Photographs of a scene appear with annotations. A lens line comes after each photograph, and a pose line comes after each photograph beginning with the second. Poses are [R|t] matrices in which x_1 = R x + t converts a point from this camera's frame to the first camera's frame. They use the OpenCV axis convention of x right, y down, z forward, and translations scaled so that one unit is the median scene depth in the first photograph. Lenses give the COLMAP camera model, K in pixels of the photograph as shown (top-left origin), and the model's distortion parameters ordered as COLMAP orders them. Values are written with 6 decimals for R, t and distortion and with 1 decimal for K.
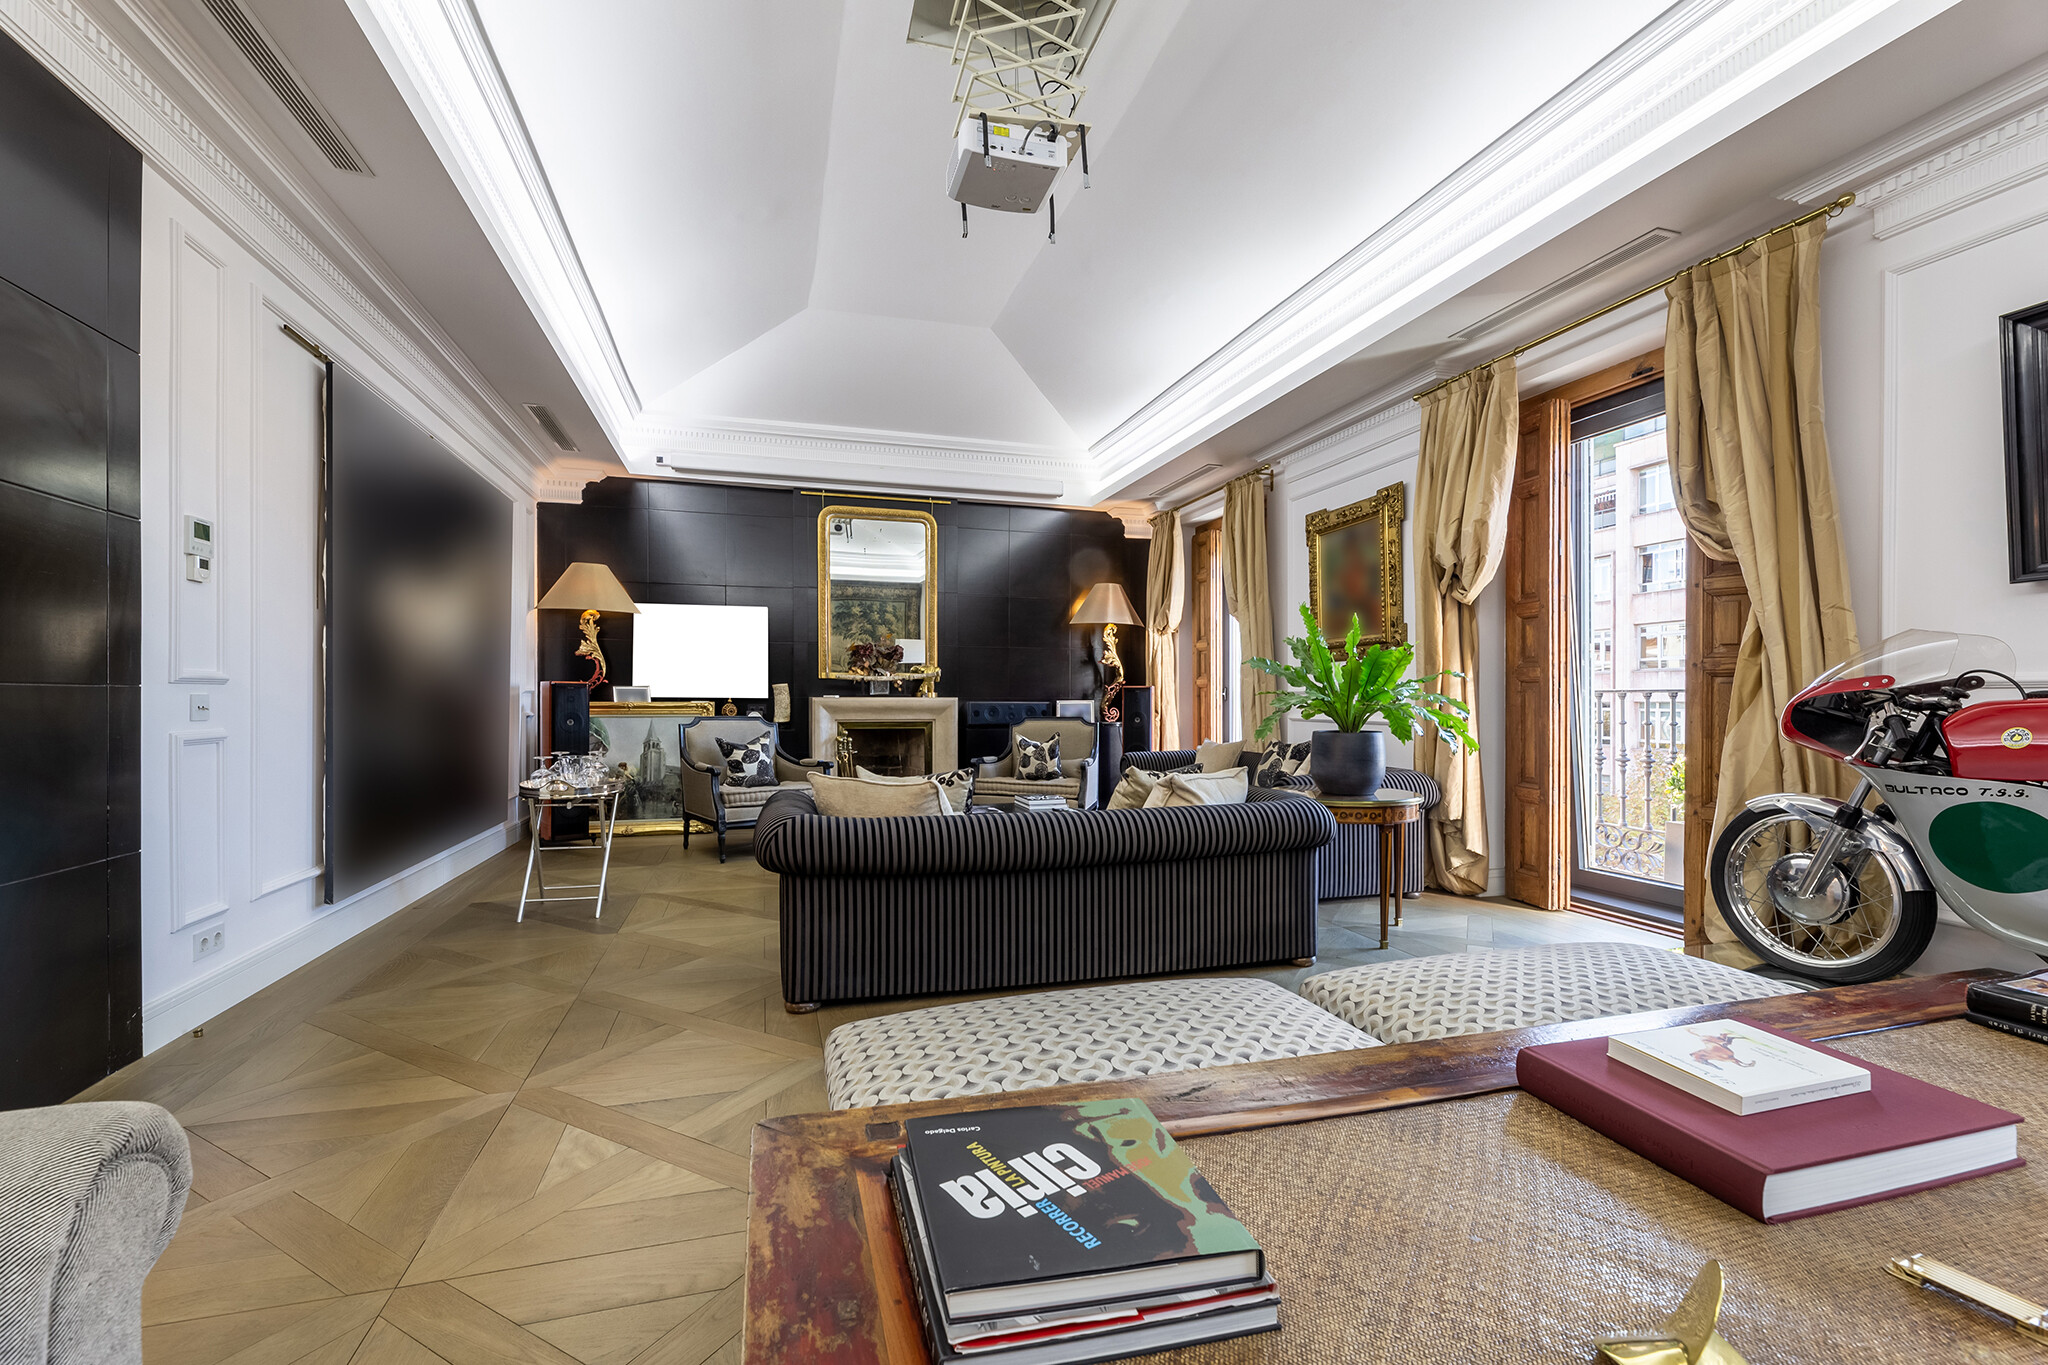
lens RADIAL K [[837.7, 0, 1013.2], [0, 837.7, 701.0], [0, 0, 1]] dist [-0.000094, -0.000329]
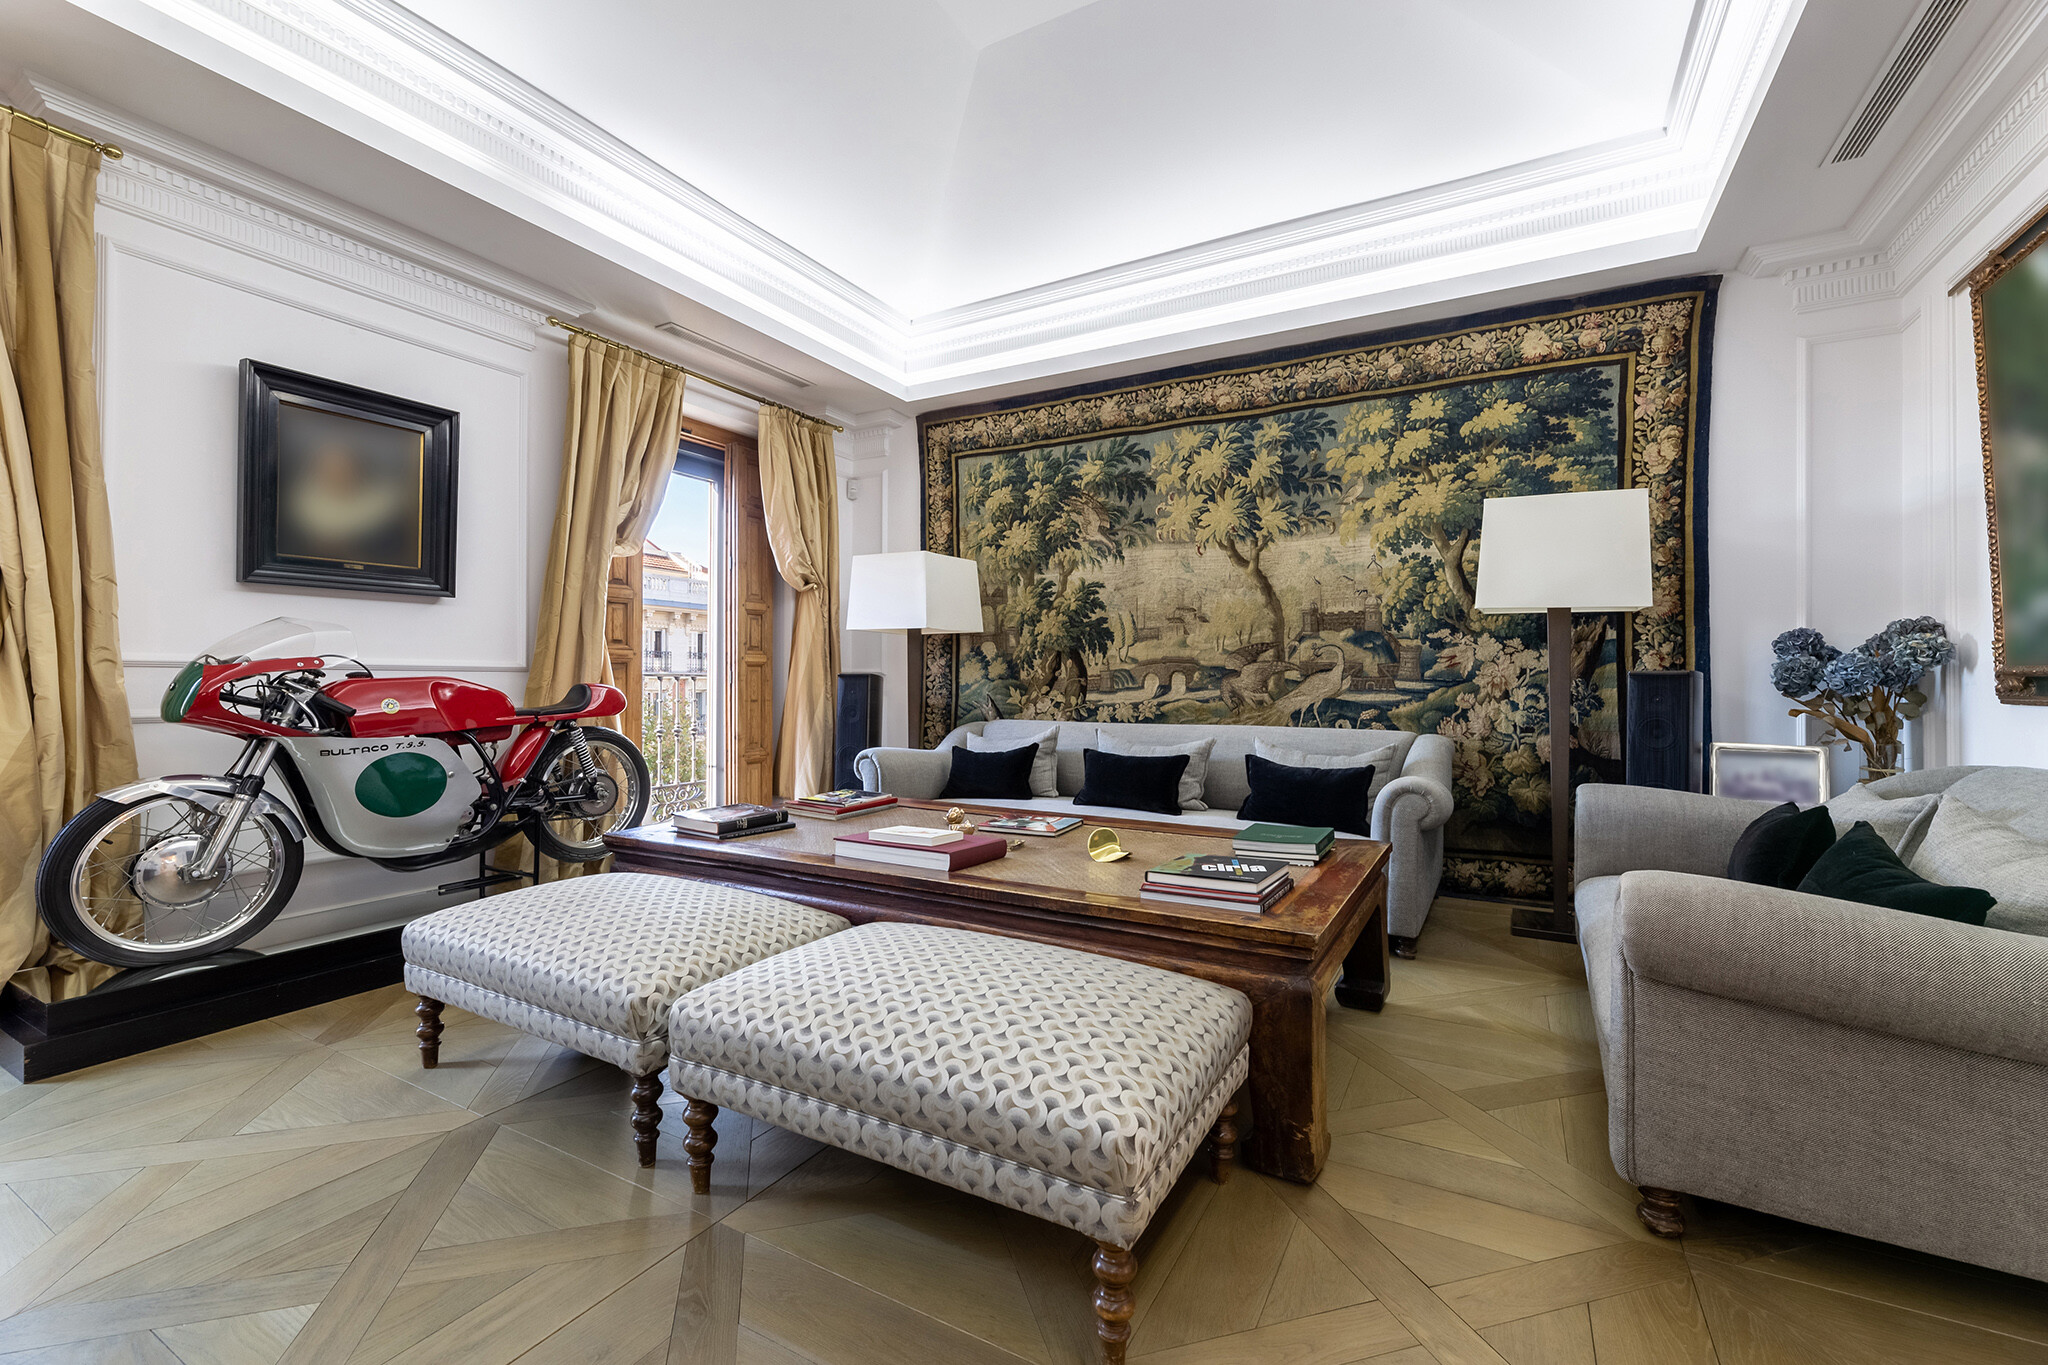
lens RADIAL K [[837.7, 0, 1029.3], [0, 837.7, 678.6], [0, 0, 1]] dist [-0.000094, -0.000329]
pose [[-0.698698, -0.001605, 0.715415, -0.217453], [-0.004990, 0.999984, -0.002630, -0.001391], [-0.715399, -0.005407, -0.698695, 0.484361]]
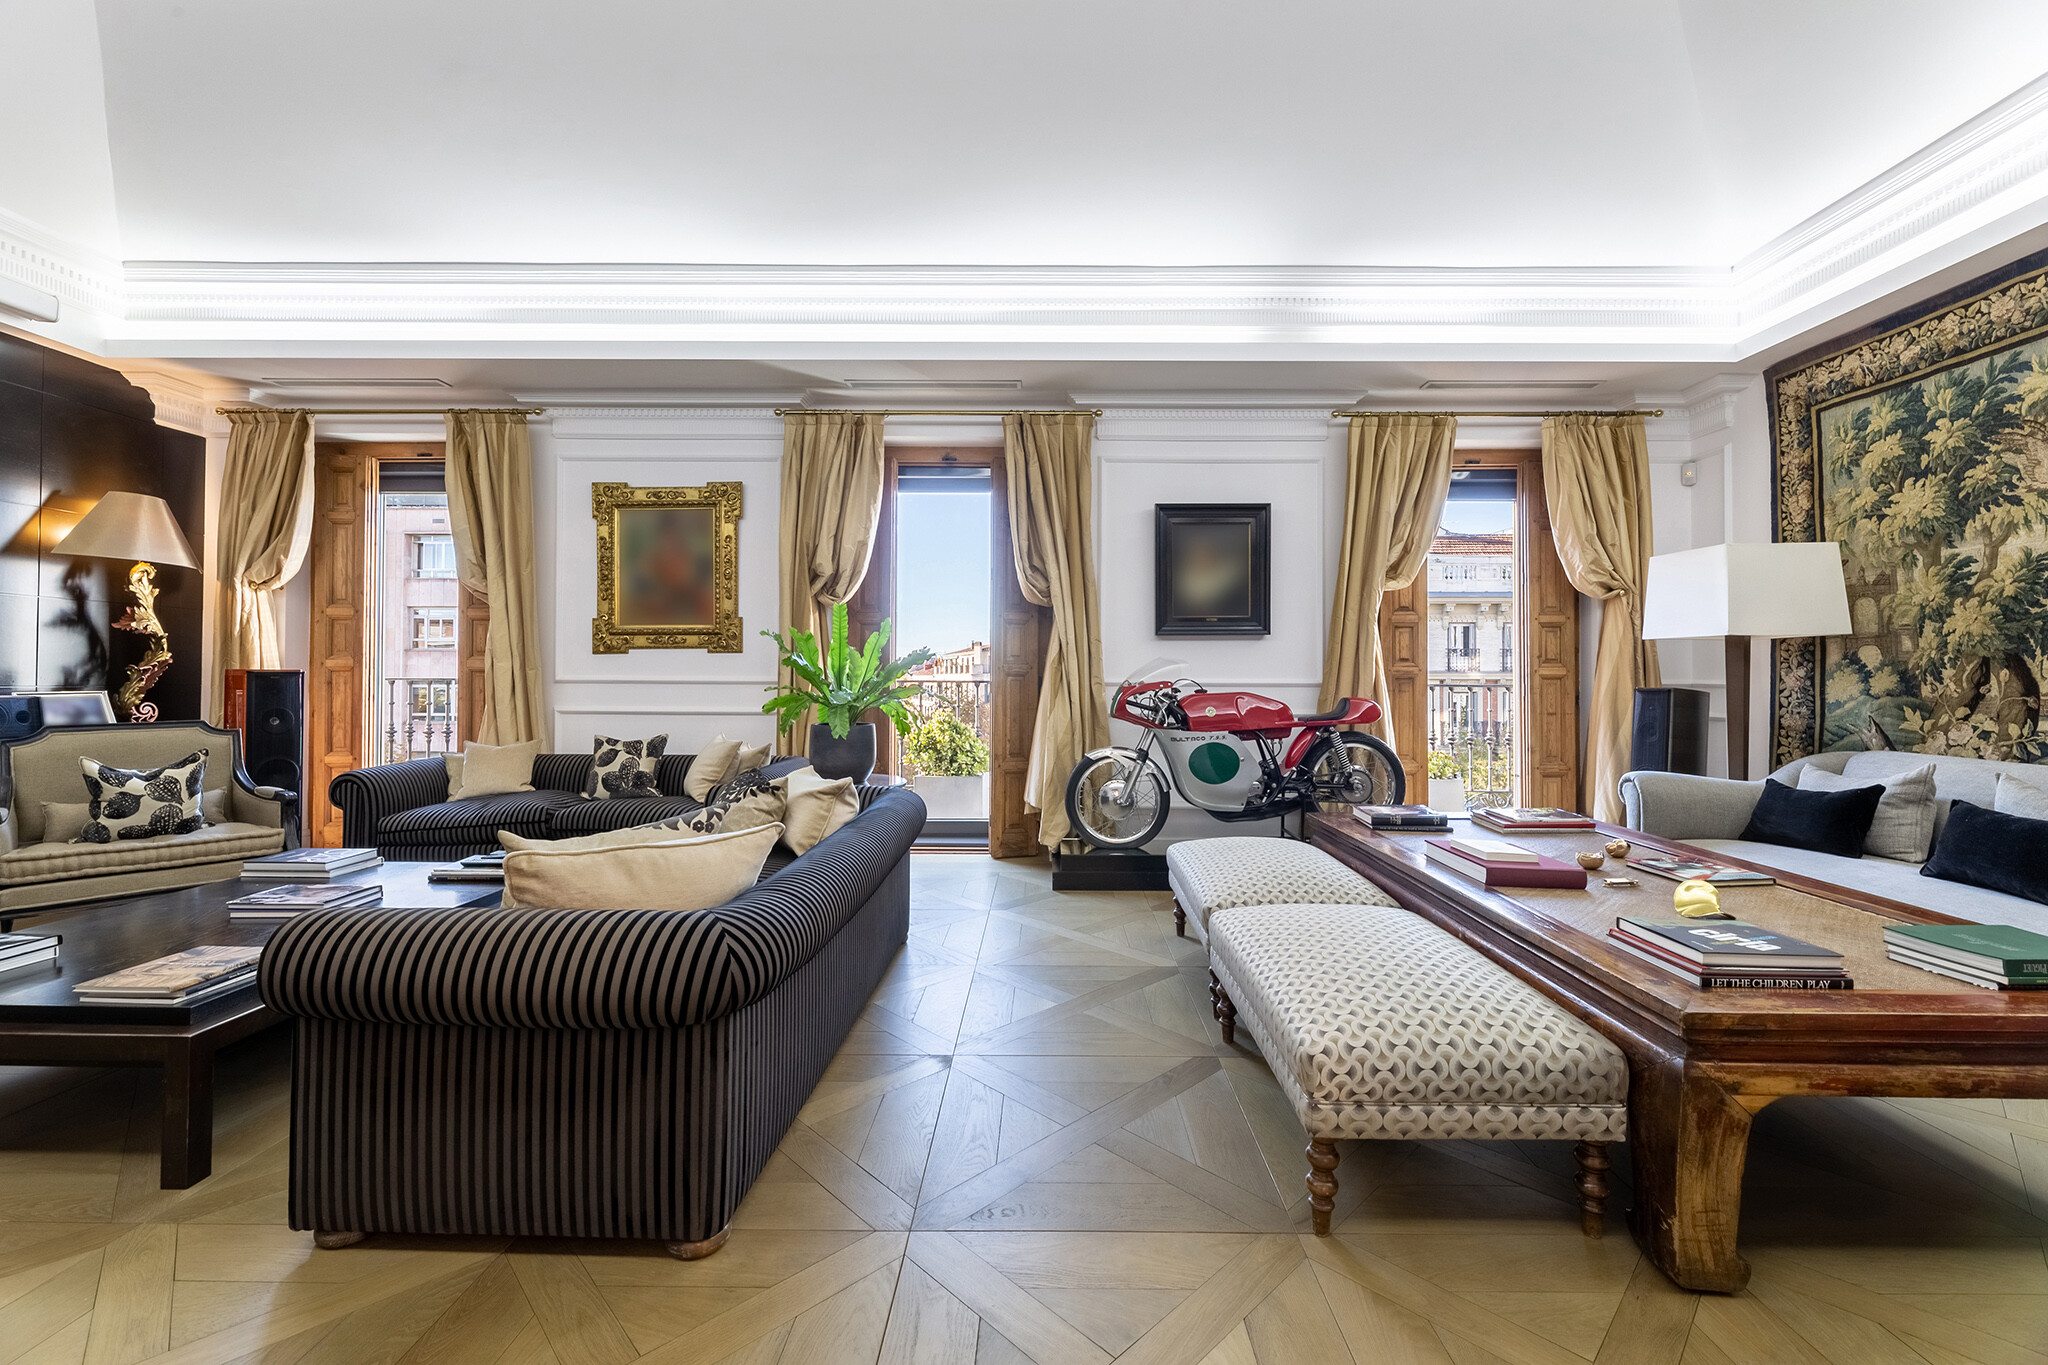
lens RADIAL K [[837.7, 0, 1036.0], [0, 837.7, 669.4], [0, 0, 1]] dist [-0.000094, -0.000329]
pose [[0.296547, 0.010029, 0.954966, -0.397143], [-0.002376, 0.999950, -0.009763, -0.016992], [-0.955015, 0.000626, 0.296556, 0.315229]]
